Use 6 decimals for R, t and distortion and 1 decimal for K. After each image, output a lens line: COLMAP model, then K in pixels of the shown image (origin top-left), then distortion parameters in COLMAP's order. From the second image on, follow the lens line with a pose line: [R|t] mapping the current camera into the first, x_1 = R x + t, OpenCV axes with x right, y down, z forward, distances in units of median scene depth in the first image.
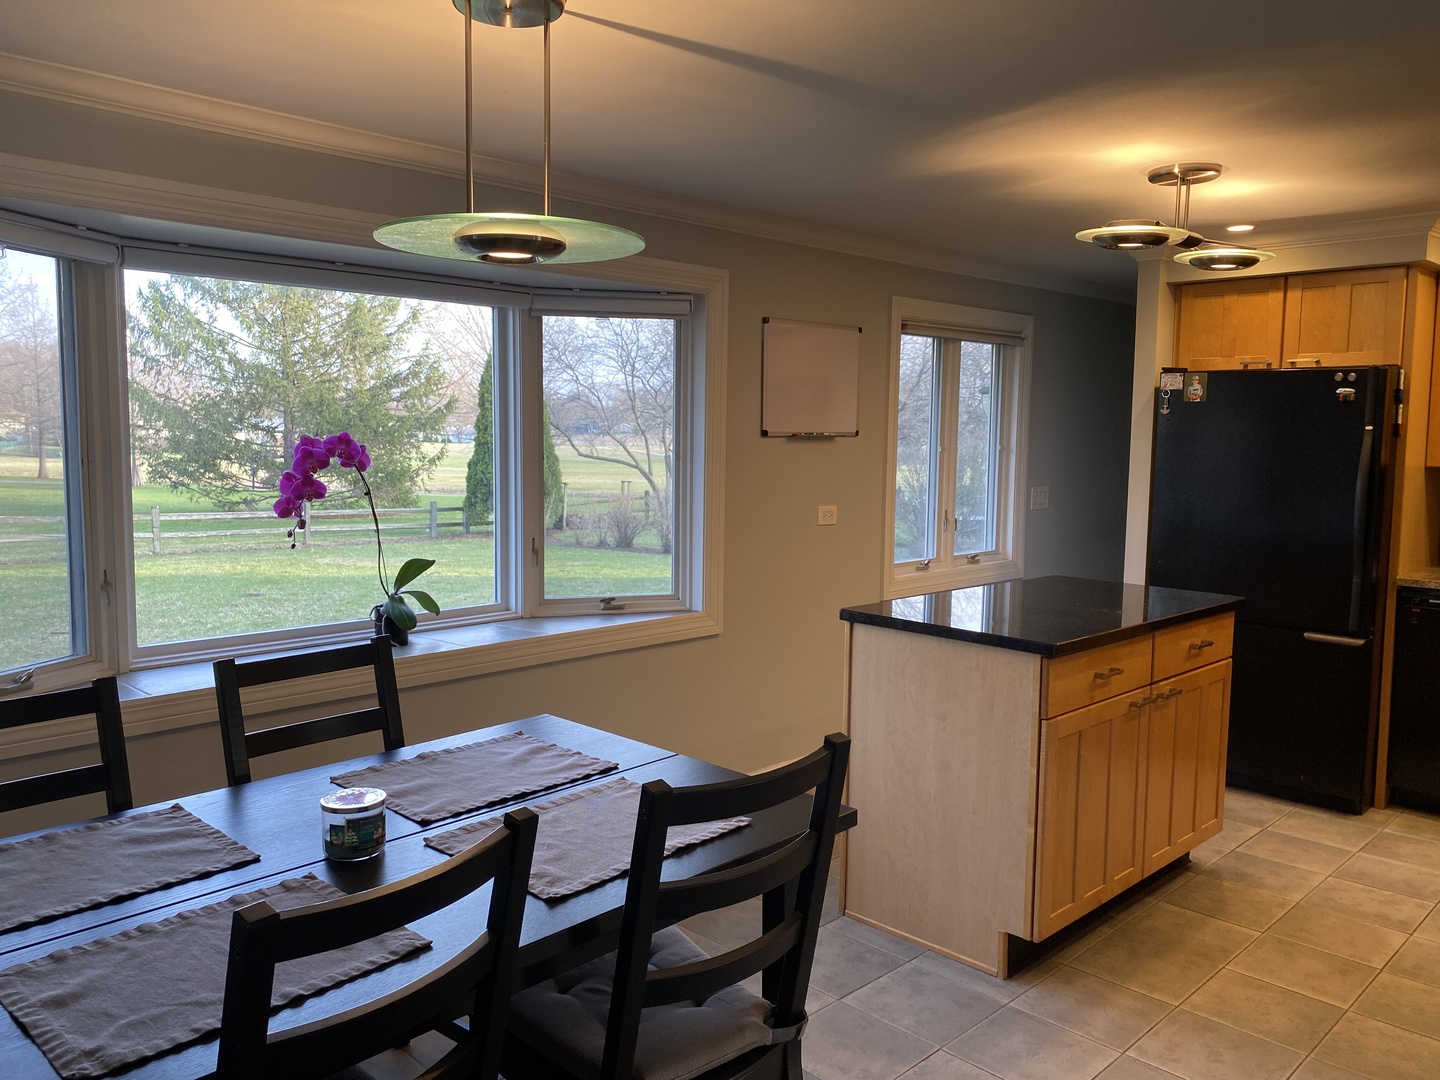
lens RADIAL K [[1097.0, 0, 689.9], [0, 1097.0, 552.7], [0, 0, 1]] dist [0.033717, -0.043277]
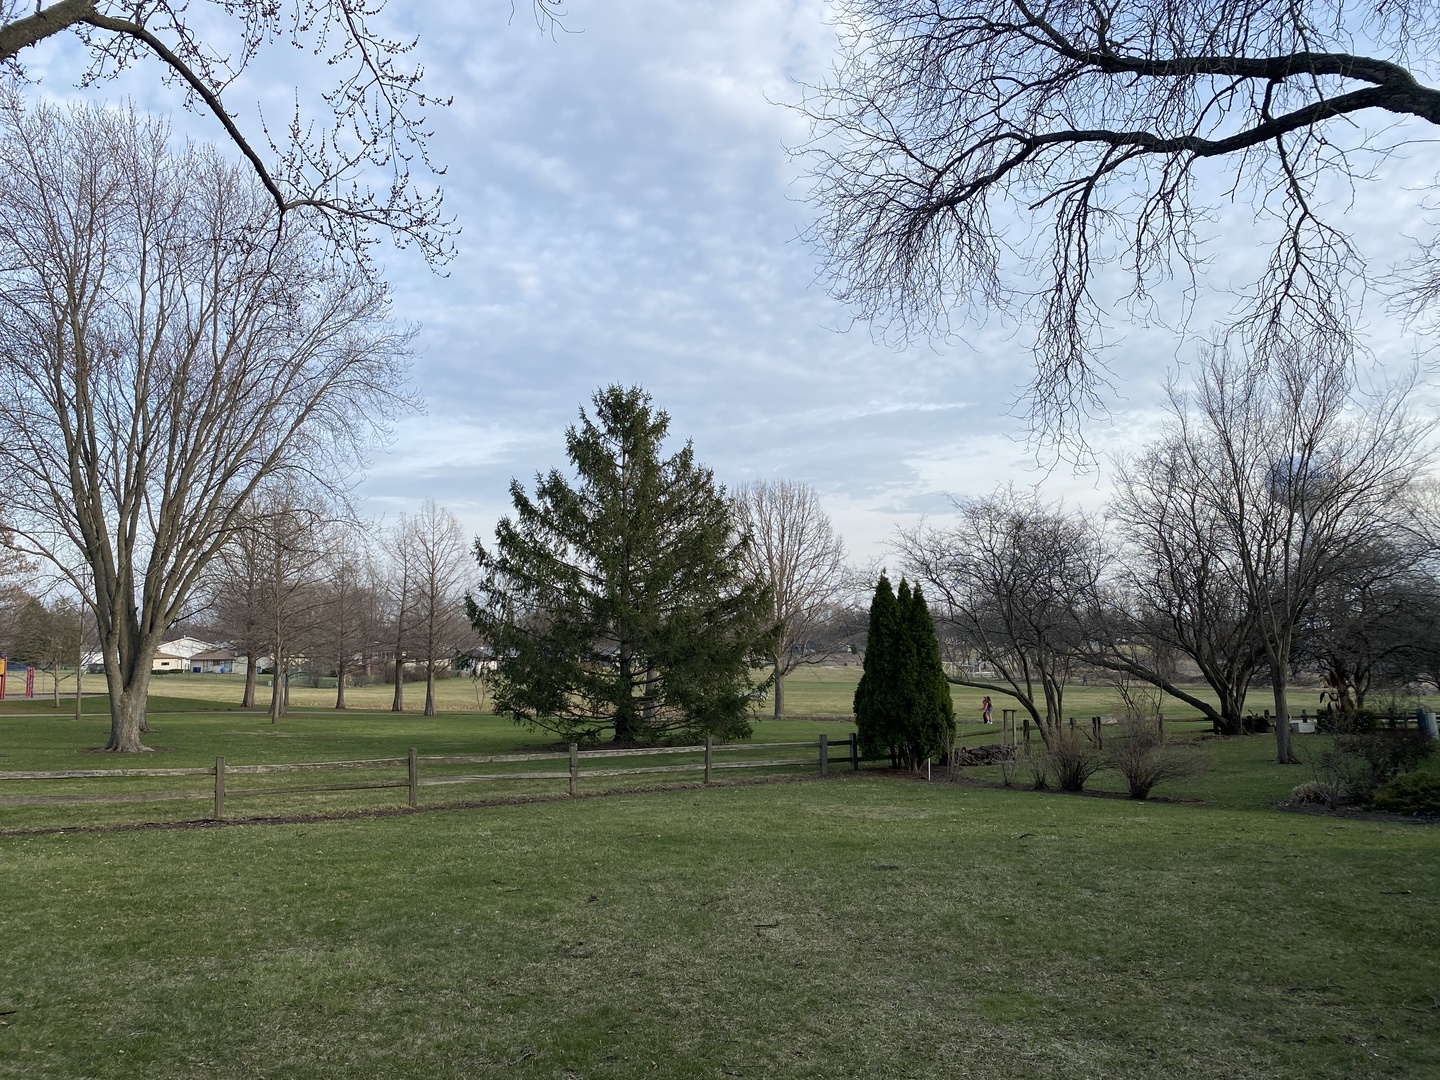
lens RADIAL K [[1097.0, 0, 697.1], [0, 1097.0, 555.1], [0, 0, 1]] dist [0.033717, -0.043277]
pose [[0.983364, -0.033596, -0.178512, -0.201919], [-0.002141, 0.980535, -0.196334, -0.015844], [0.181634, 0.193450, 0.964151, 0.065070]]
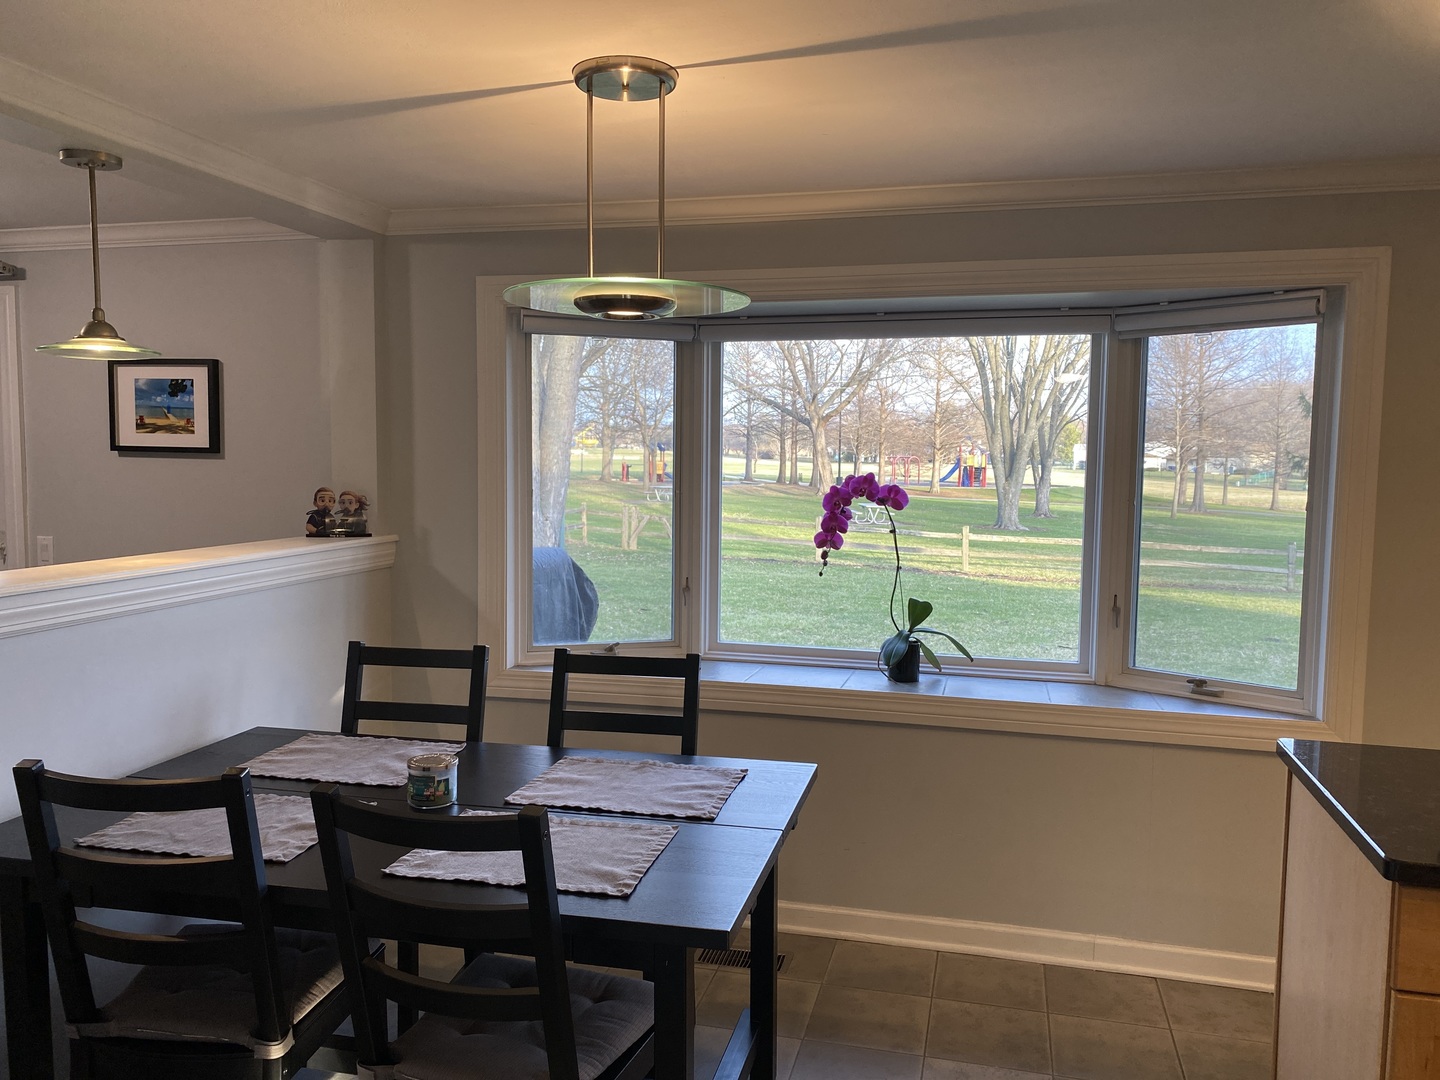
lens RADIAL K [[1097.0, 0, 714.3], [0, 1097.0, 568.3], [0, 0, 1]] dist [0.033717, -0.043277]
pose [[0.522571, 0.087076, -0.848138, 0.078137], [-0.100265, 0.994145, 0.040289, -0.006833], [0.846680, 0.063985, 0.528242, 0.050143]]
